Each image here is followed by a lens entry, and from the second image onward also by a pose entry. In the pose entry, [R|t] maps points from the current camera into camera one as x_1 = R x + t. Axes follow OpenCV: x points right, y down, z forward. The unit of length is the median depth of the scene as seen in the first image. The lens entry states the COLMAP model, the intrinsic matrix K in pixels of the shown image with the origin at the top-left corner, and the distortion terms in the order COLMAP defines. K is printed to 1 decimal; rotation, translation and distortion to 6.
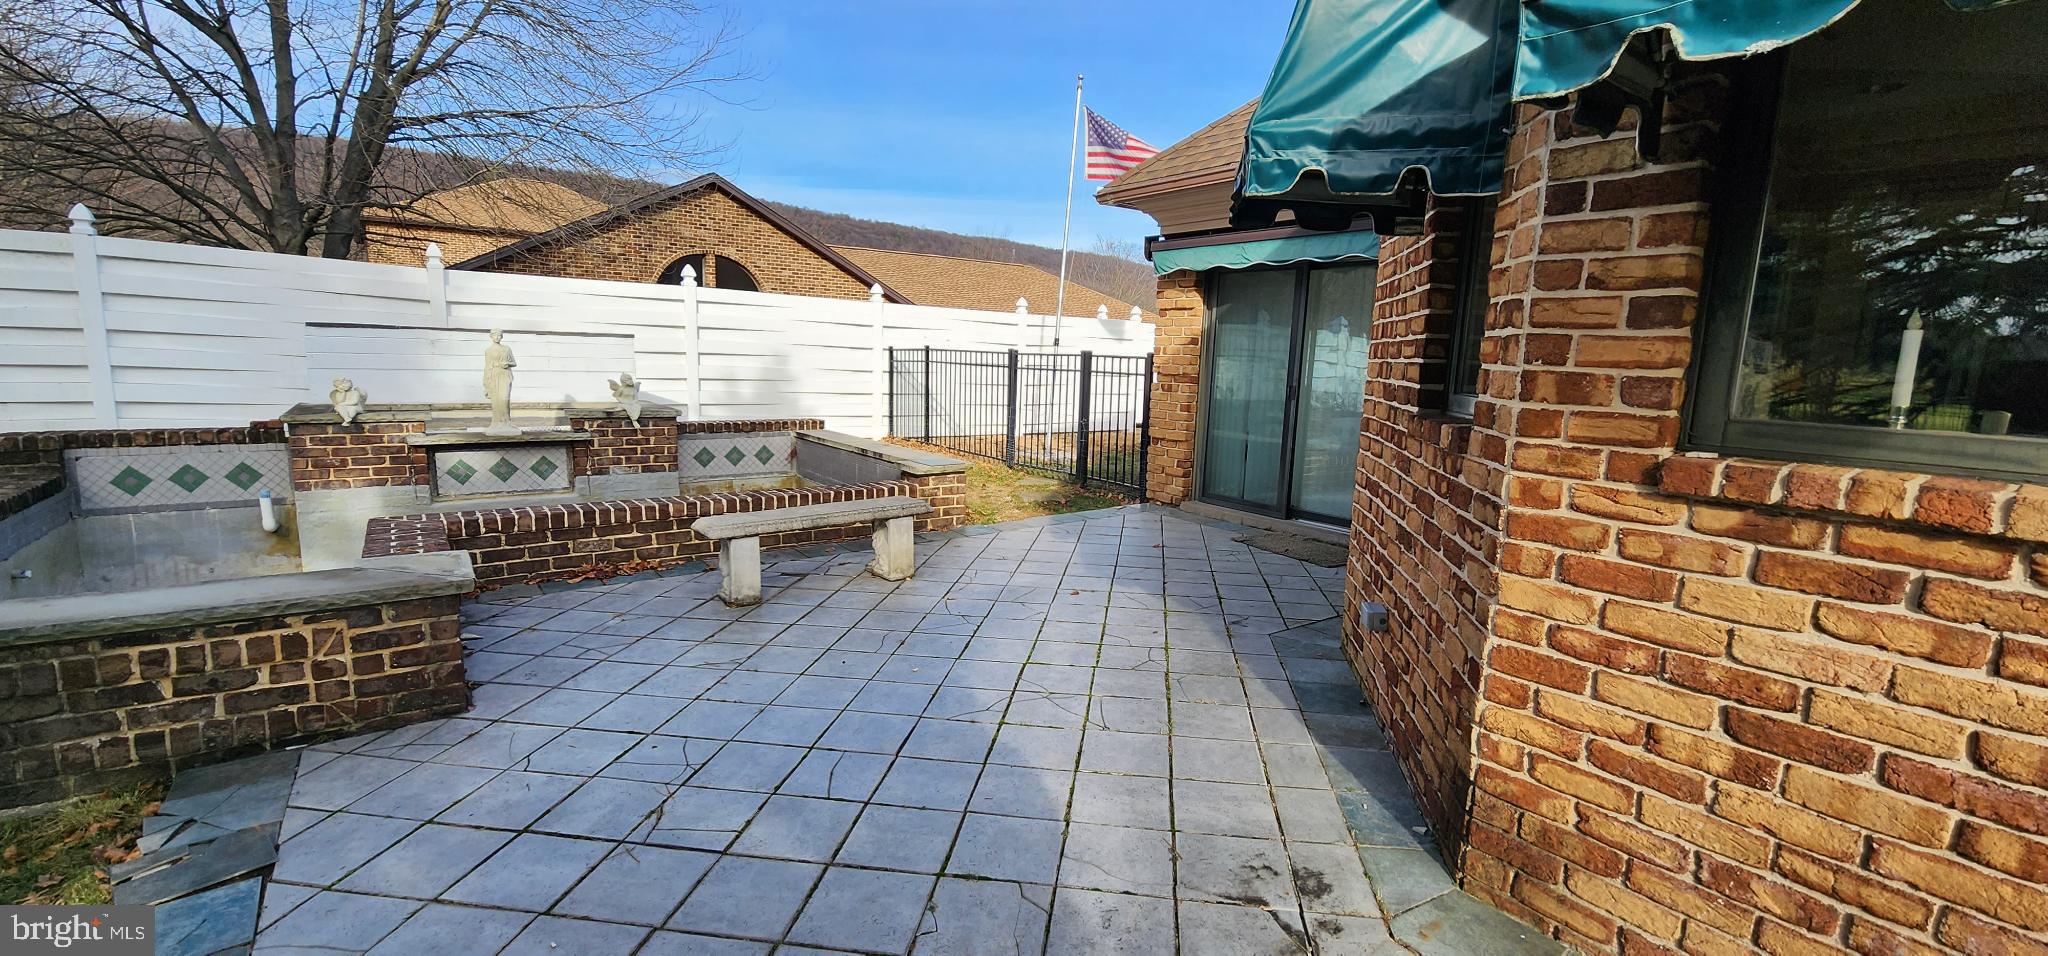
lens RADIAL K [[821.0, 0, 1024.0], [0, 821.0, 478.0], [0, 0, 1]] dist [-0.000292, -0.000149]
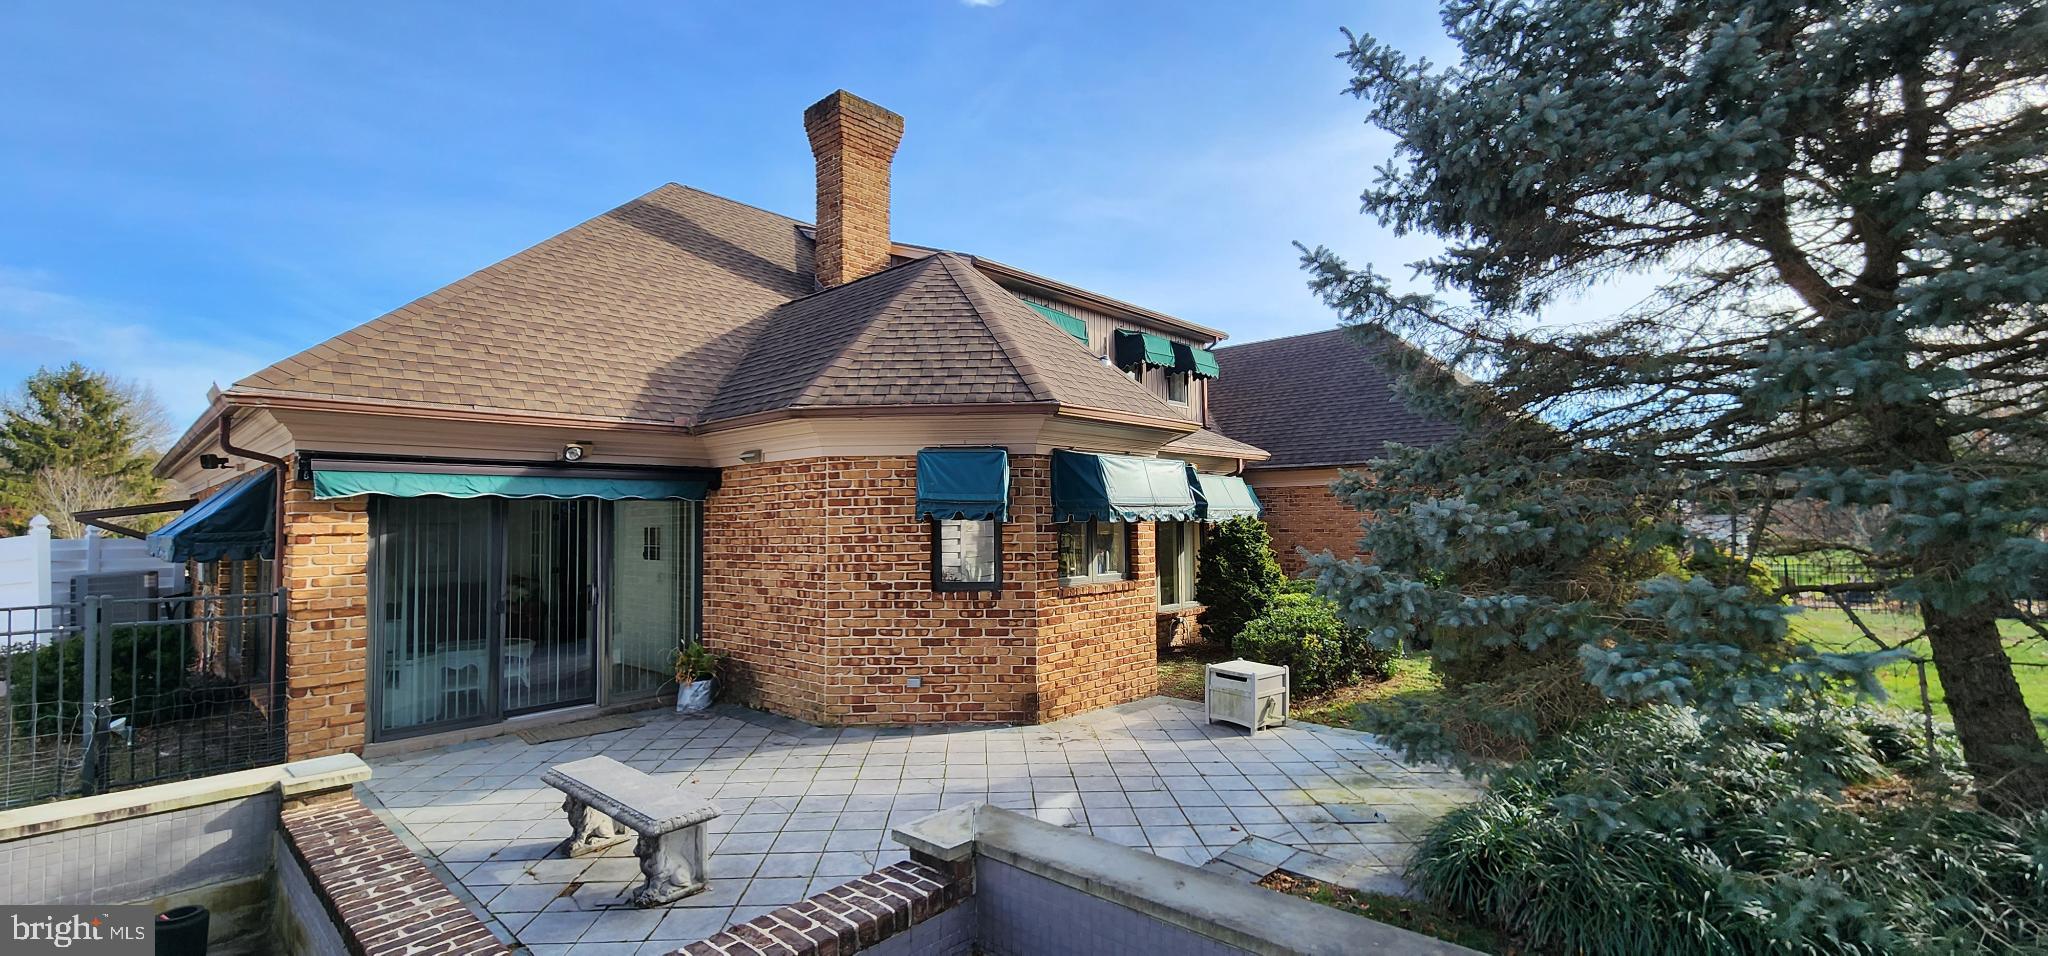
lens RADIAL K [[821.0, 0, 1024.0], [0, 821.0, 478.0], [0, 0, 1]] dist [-0.000292, -0.000149]
pose [[-0.141657, 0.013362, 0.989826, -2.314299], [0.162937, 0.986586, 0.010000, -0.450220], [-0.976414, 0.162696, -0.141934, 1.132029]]
